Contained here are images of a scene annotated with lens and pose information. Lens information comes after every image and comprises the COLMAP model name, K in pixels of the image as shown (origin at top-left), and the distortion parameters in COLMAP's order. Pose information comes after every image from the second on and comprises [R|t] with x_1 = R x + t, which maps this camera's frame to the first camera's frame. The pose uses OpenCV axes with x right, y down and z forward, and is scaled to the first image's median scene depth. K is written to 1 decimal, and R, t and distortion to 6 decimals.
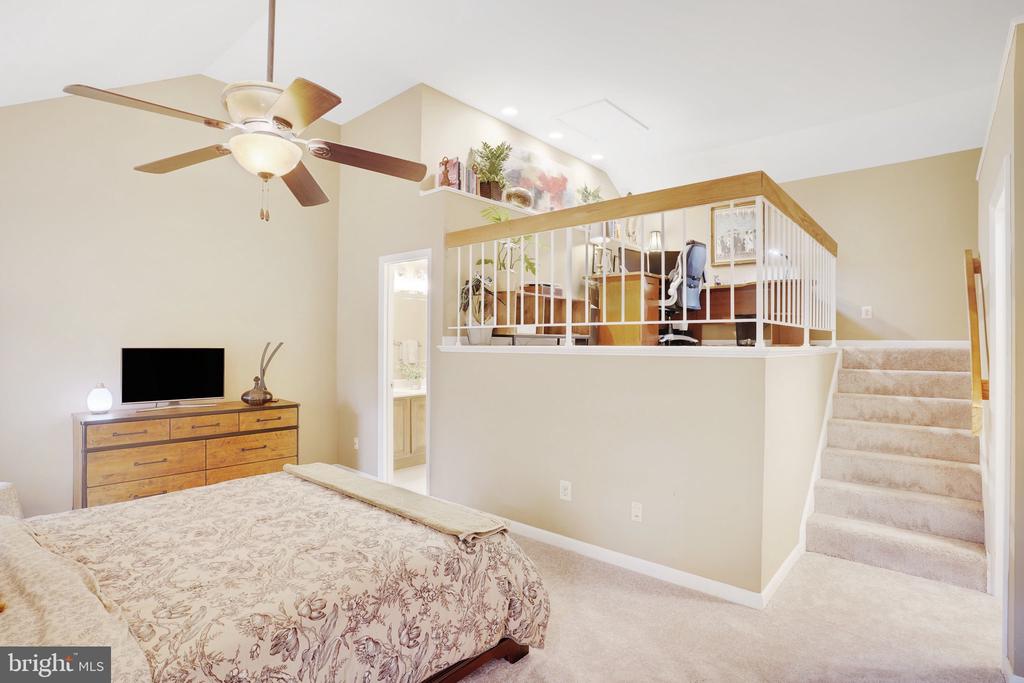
lens RADIAL K [[507.2, 0, 506.7], [0, 507.2, 346.7], [0, 0, 1]] dist [-0.057733, 0.019123]
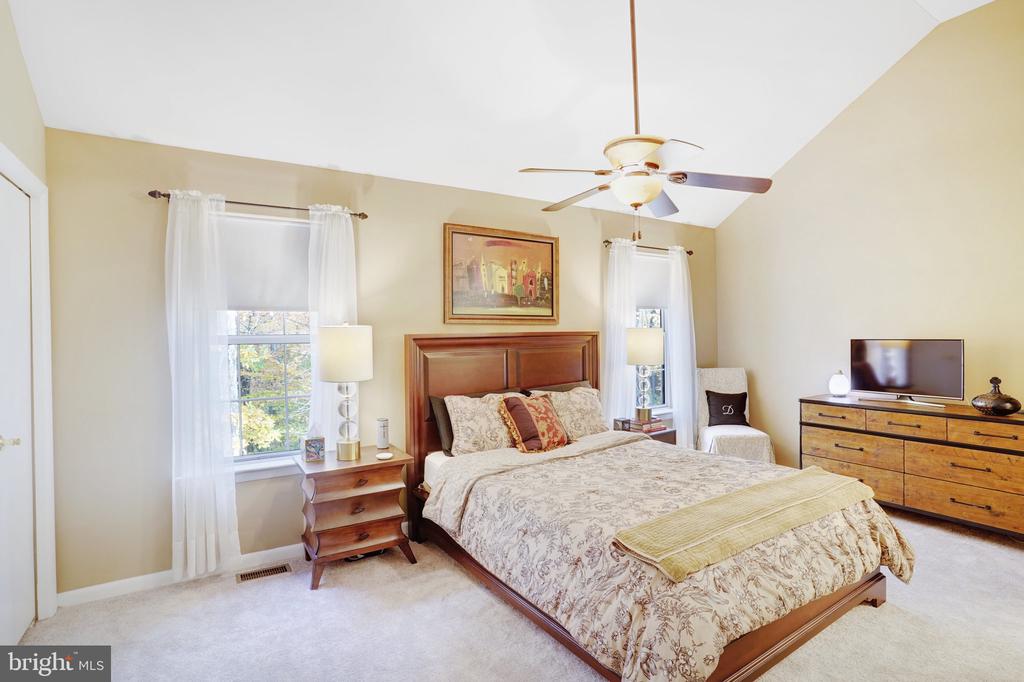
lens RADIAL K [[507.2, 0, 515.4], [0, 507.2, 342.6], [0, 0, 1]] dist [-0.057733, 0.019123]
pose [[-0.259829, 0.010262, -0.965600, 0.784101], [0.001911, 0.999947, 0.010113, -0.004300], [0.965653, 0.000783, -0.259835, 0.945283]]
